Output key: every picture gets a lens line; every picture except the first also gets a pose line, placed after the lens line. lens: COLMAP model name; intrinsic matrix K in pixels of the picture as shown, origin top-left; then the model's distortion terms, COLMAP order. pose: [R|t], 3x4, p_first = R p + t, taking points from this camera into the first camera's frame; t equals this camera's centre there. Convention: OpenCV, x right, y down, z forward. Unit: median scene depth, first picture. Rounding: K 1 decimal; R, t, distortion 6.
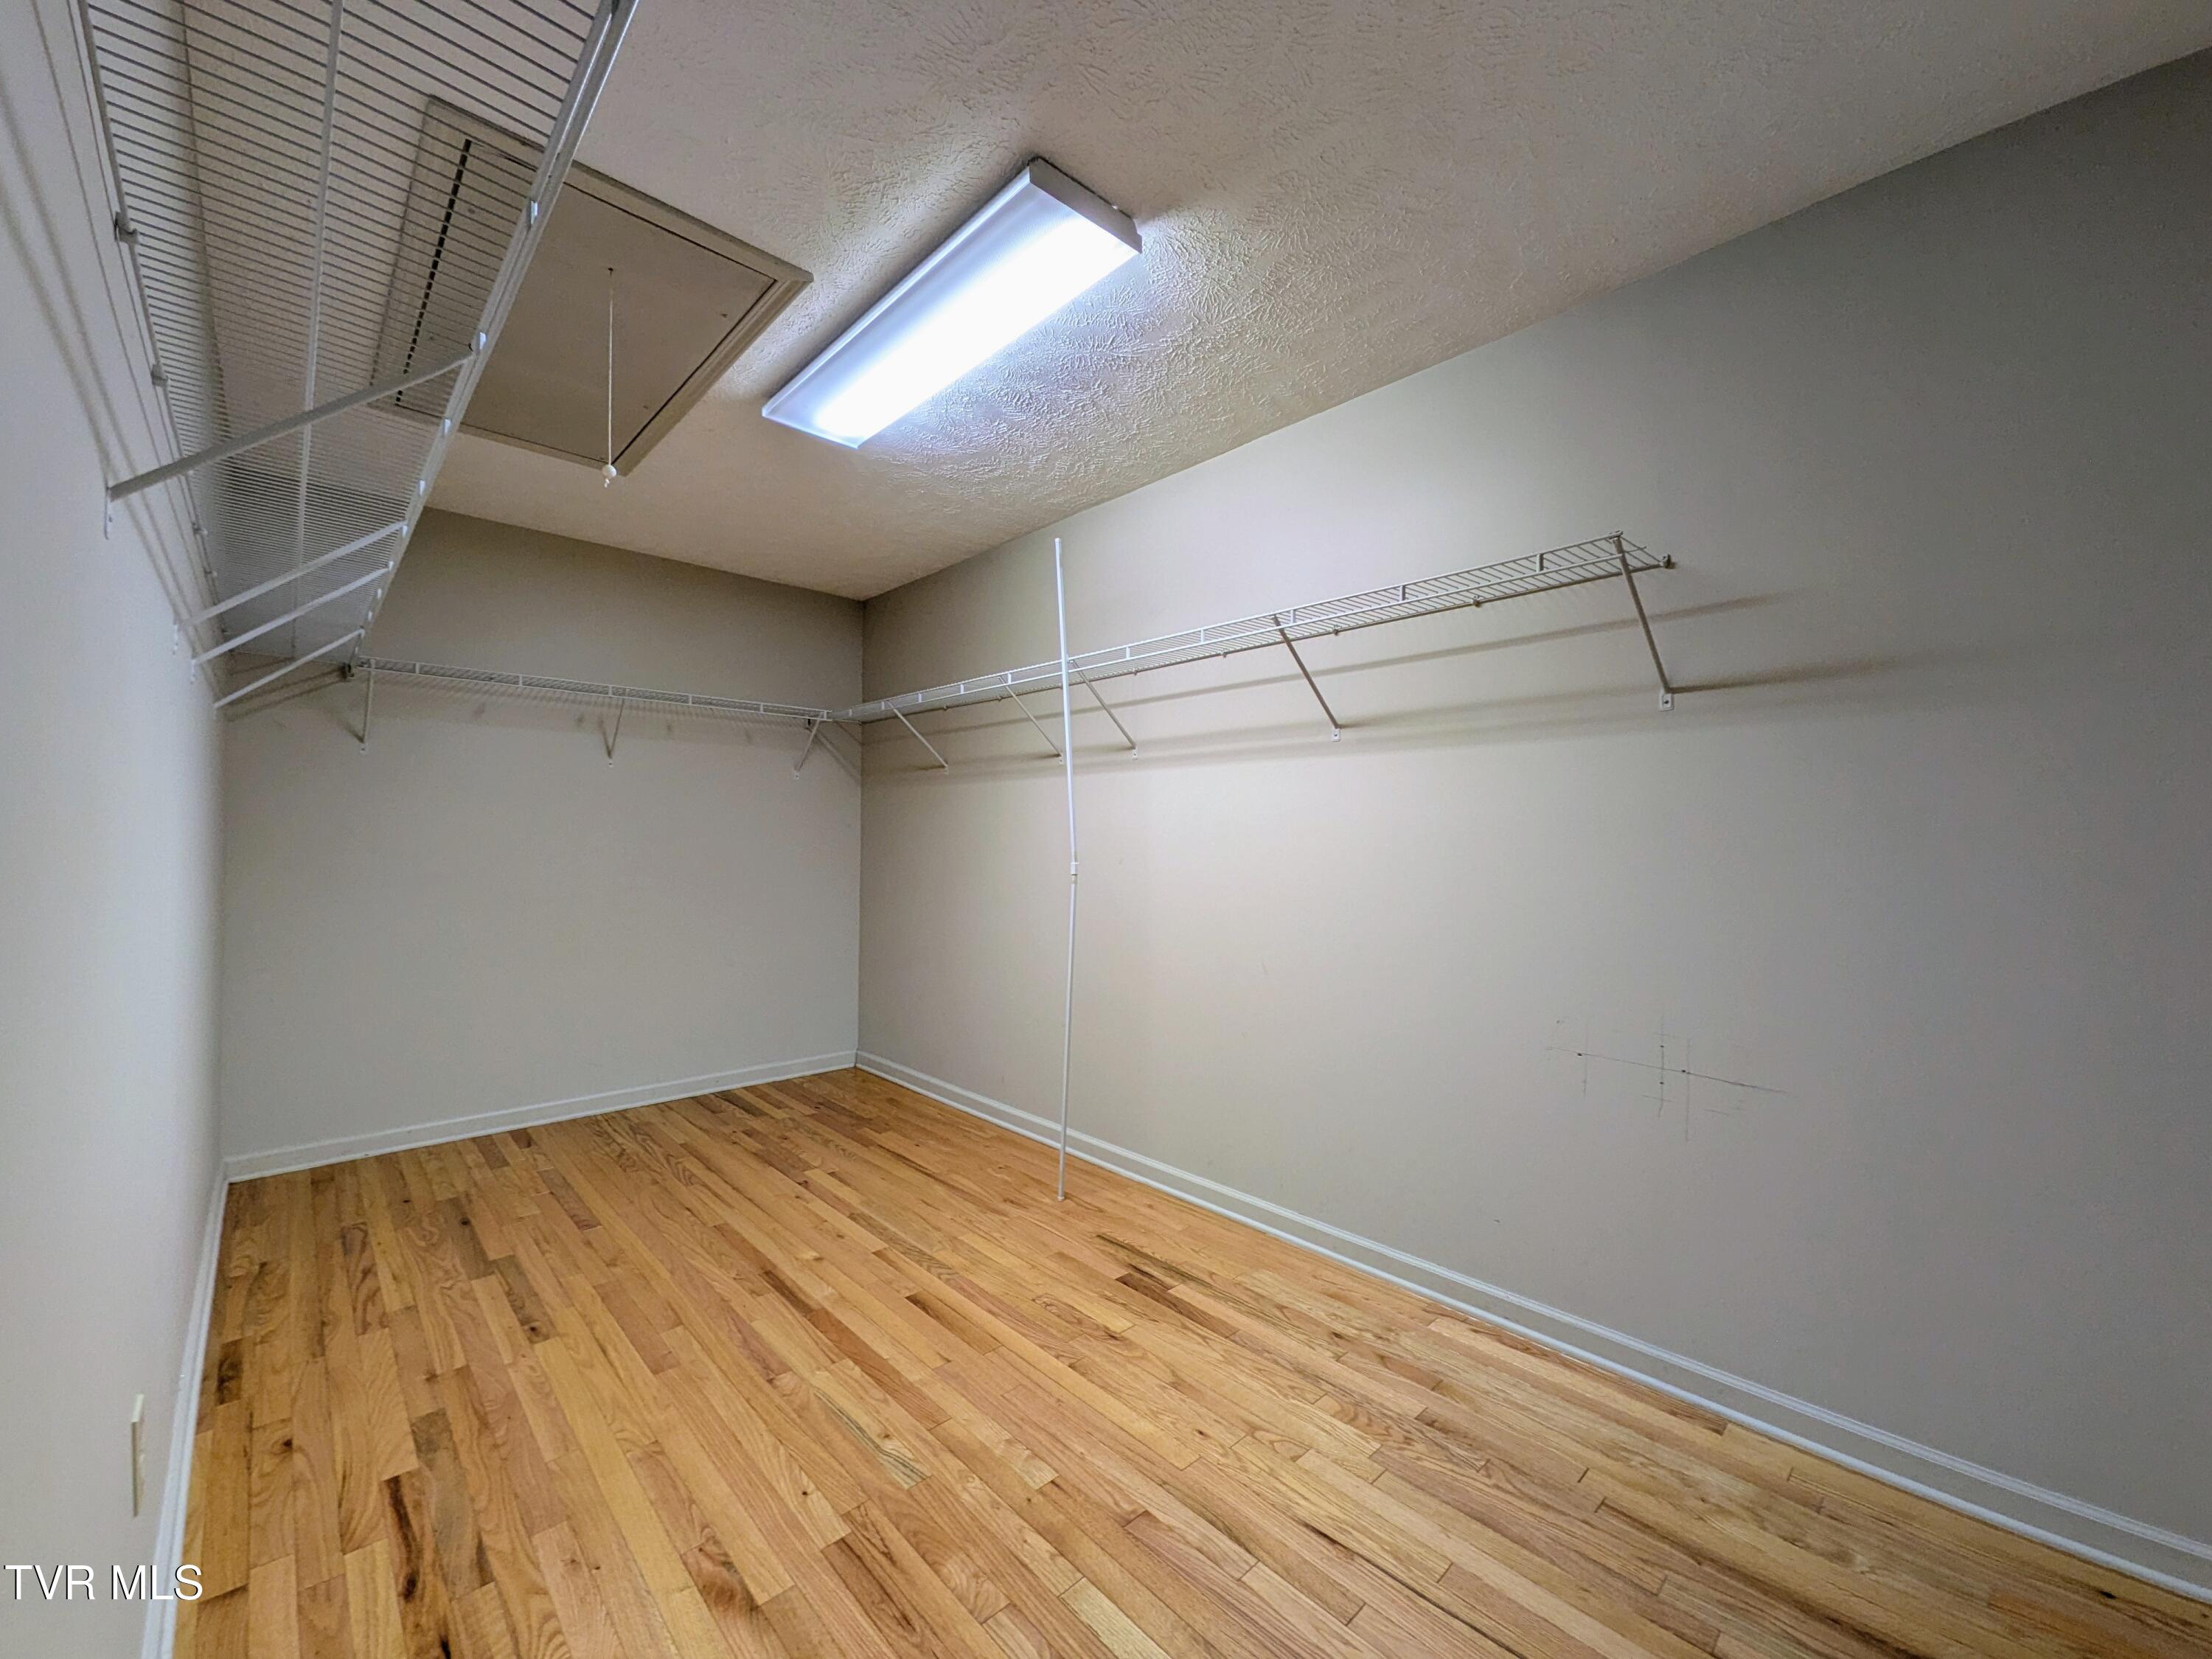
lens RADIAL K [[866.8, 0, 1110.4], [0, 866.8, 832.8], [0, 0, 1]] dist [0.008931, -0.000269]
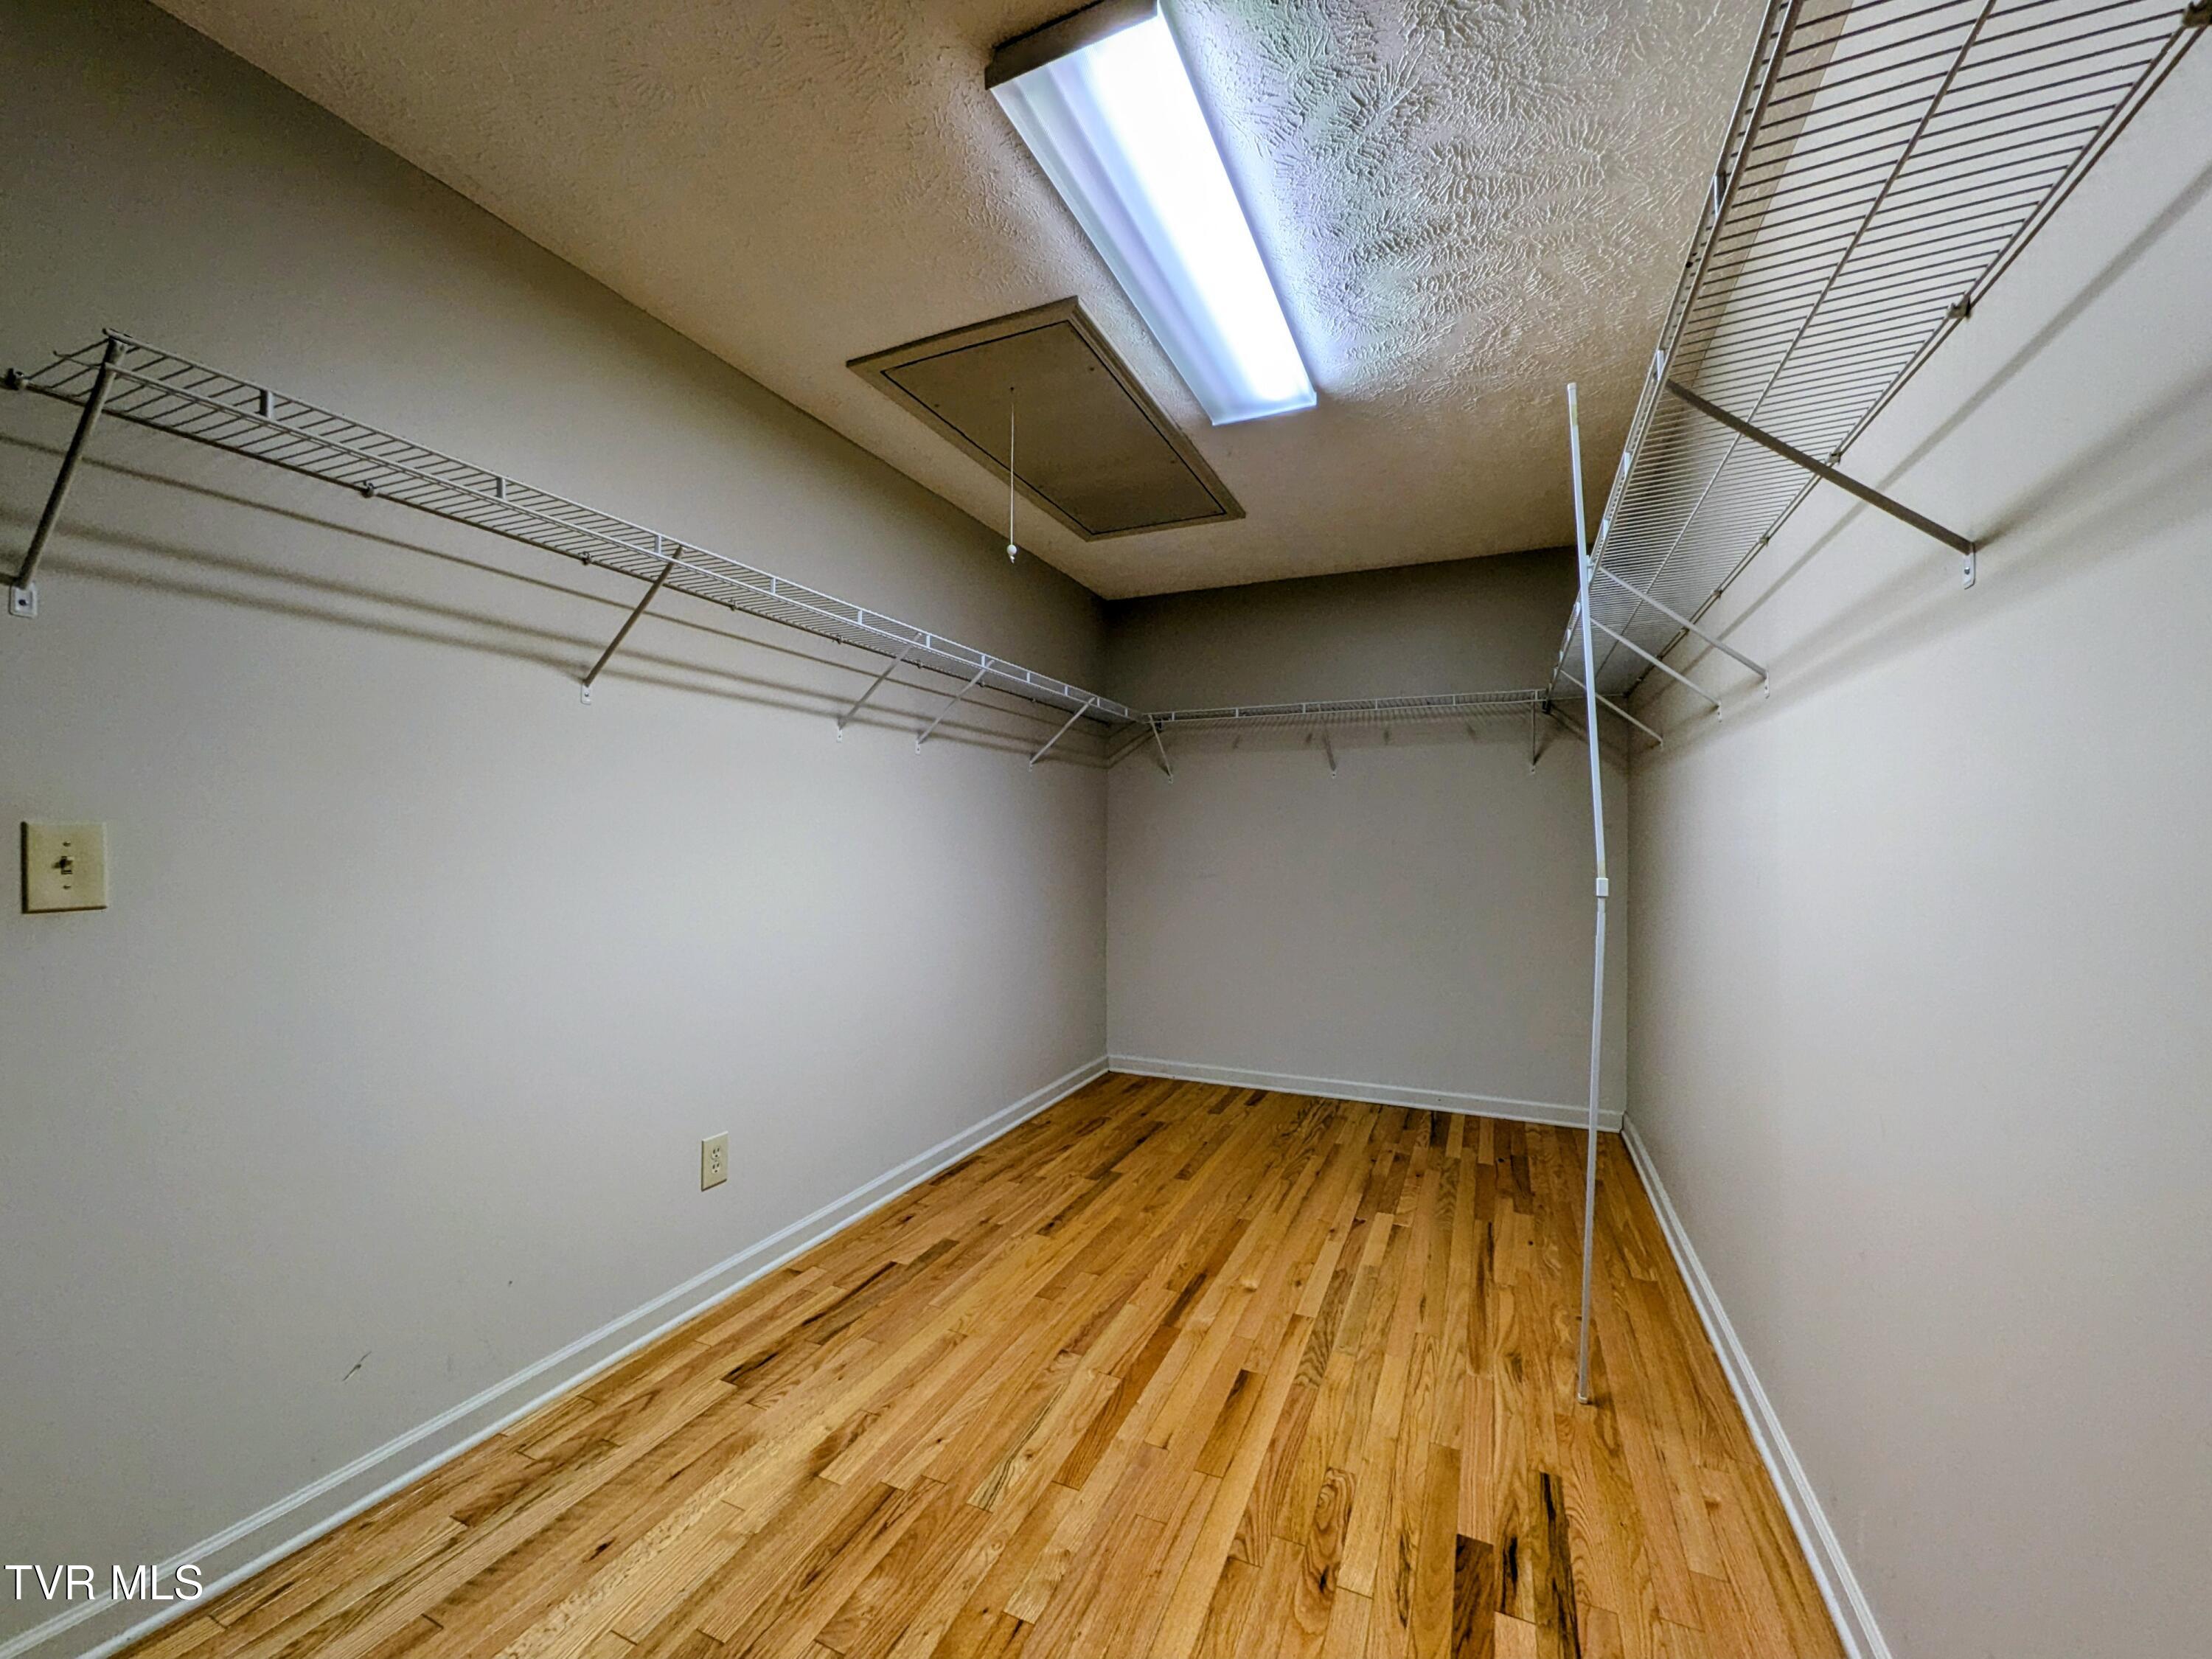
lens RADIAL K [[866.8, 0, 1110.4], [0, 866.8, 832.8], [0, 0, 1]] dist [0.008931, -0.000269]
pose [[0.382980, -0.018669, -0.923568, 0.484083], [0.011167, 0.999816, -0.015580, 0.005842], [0.923689, -0.004346, 0.383119, 0.495856]]
